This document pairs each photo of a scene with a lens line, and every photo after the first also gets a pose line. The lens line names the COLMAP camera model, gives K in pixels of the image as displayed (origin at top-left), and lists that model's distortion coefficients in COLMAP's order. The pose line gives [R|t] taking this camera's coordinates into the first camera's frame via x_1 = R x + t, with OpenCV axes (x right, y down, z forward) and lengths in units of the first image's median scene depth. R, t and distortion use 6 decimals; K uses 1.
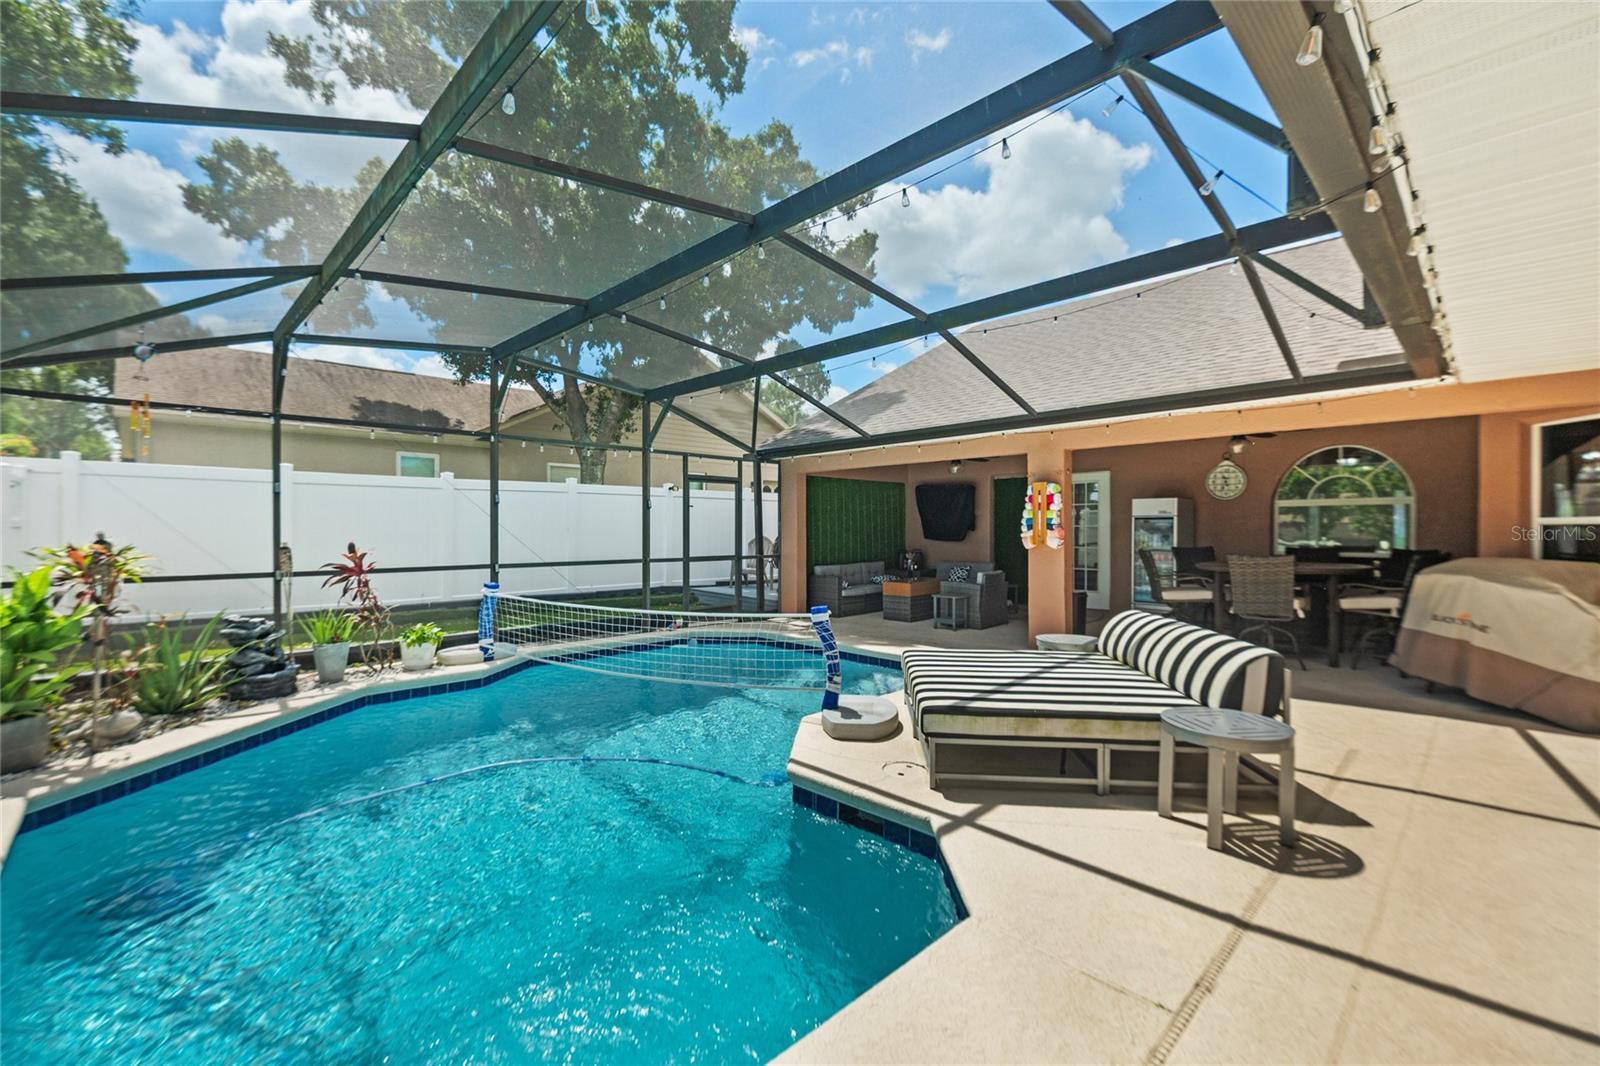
lens RADIAL K [[691.9, 0, 805.6], [0, 691.9, 529.9], [0, 0, 1]] dist [0.008372, -0.001100]
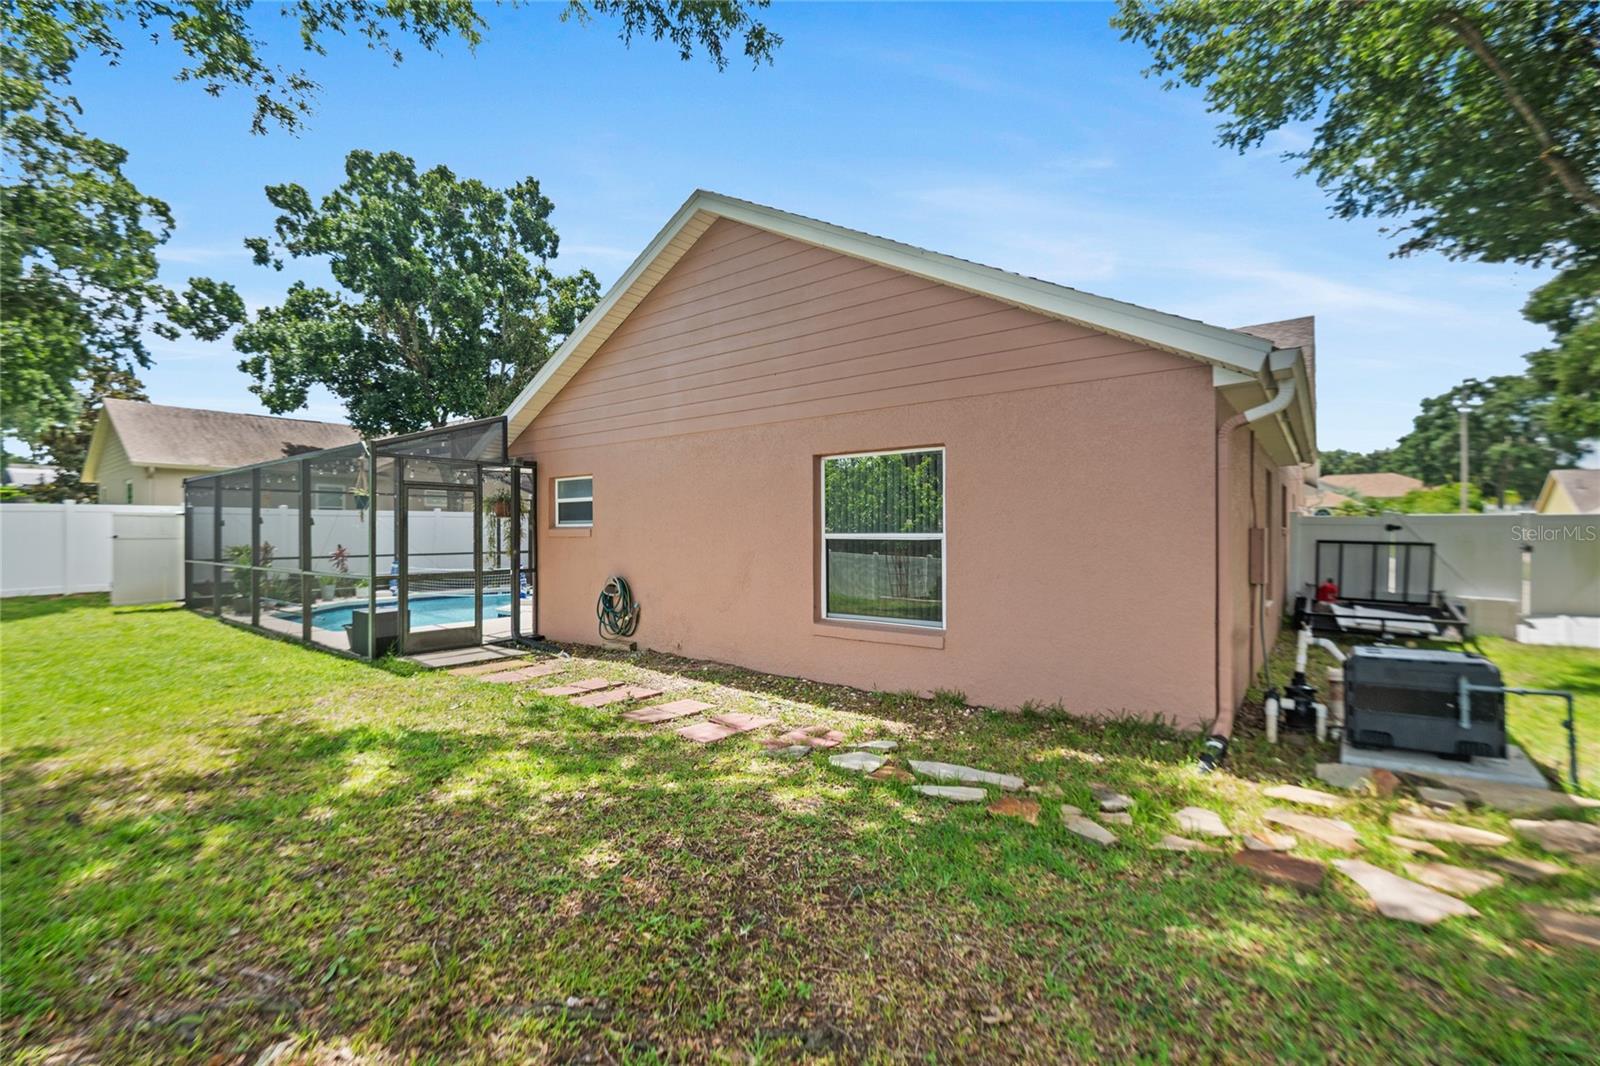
lens RADIAL K [[691.9, 0, 789.8], [0, 691.9, 538.5], [0, 0, 1]] dist [0.008372, -0.001100]
pose [[0.991256, 0.009276, 0.131628, 0.238969], [-0.010058, 0.999935, 0.005278, -0.012605], [-0.131571, -0.006556, 0.991285, -0.648800]]
